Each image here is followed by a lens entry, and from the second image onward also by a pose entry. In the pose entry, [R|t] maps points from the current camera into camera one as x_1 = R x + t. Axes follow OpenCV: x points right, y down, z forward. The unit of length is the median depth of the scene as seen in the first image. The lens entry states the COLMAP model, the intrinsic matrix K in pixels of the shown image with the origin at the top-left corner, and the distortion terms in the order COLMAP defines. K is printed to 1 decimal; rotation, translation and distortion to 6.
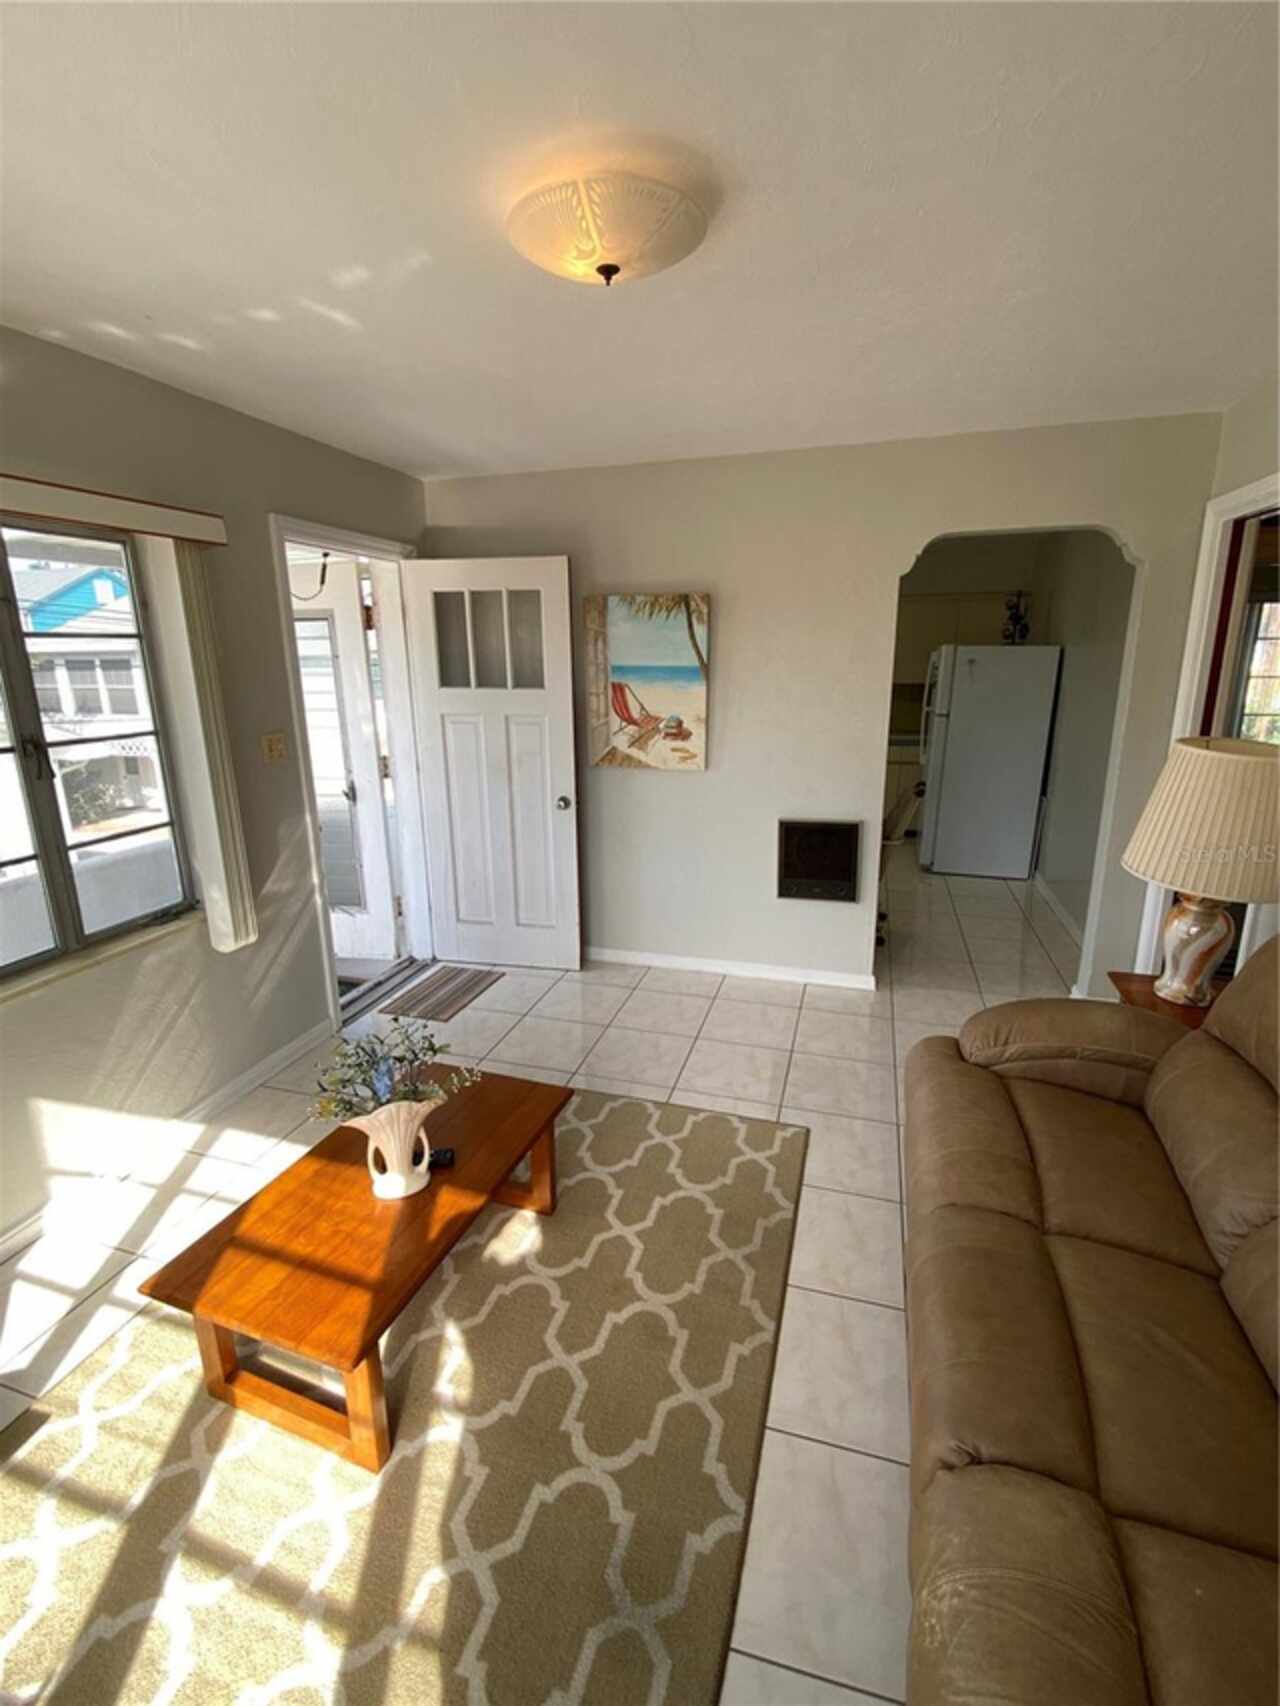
lens RADIAL K [[773.3, 0, 640.0], [0, 773.3, 853.0], [0, 0, 1]] dist [0.101811, -0.000243]
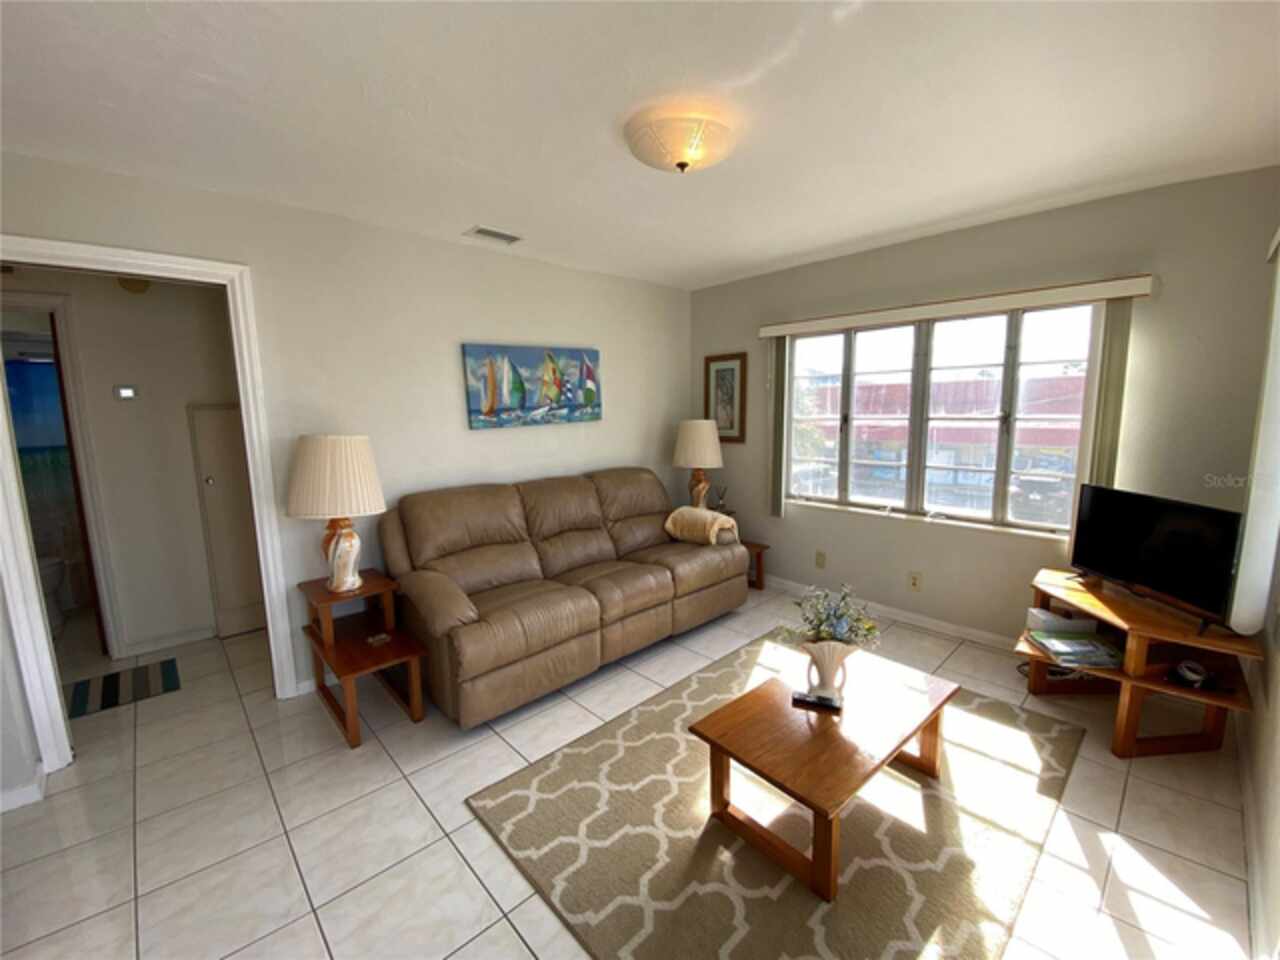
lens RADIAL K [[526.8, 0, 640.0], [0, 526.8, 480.0], [0, 0, 1]] dist [0.026257, -0.000076]
pose [[-0.865151, -0.046338, 0.499367, -0.366846], [0.151240, 0.925260, 0.347880, -0.298034], [-0.478164, 0.376493, -0.793481, 1.401044]]
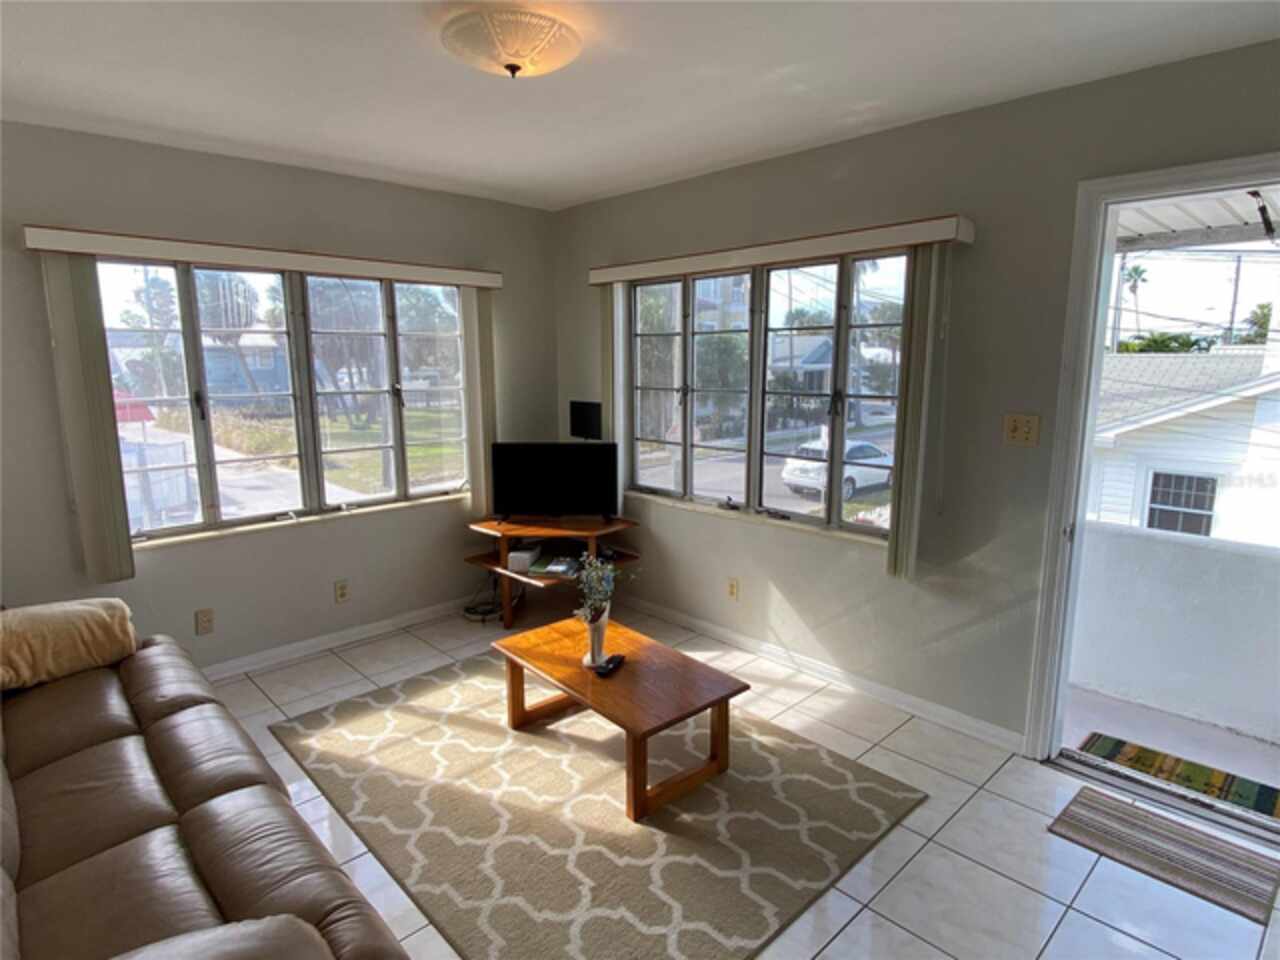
lens RADIAL K [[738.9, 0, 640.0], [0, 738.9, 480.0], [0, 0, 1]] dist [0.043055, 0.000078]
pose [[-0.489969, 0.162870, -0.856390, 0.662916], [-0.209143, 0.931737, 0.296858, -0.294479], [0.846279, 0.324559, -0.422460, 1.206745]]
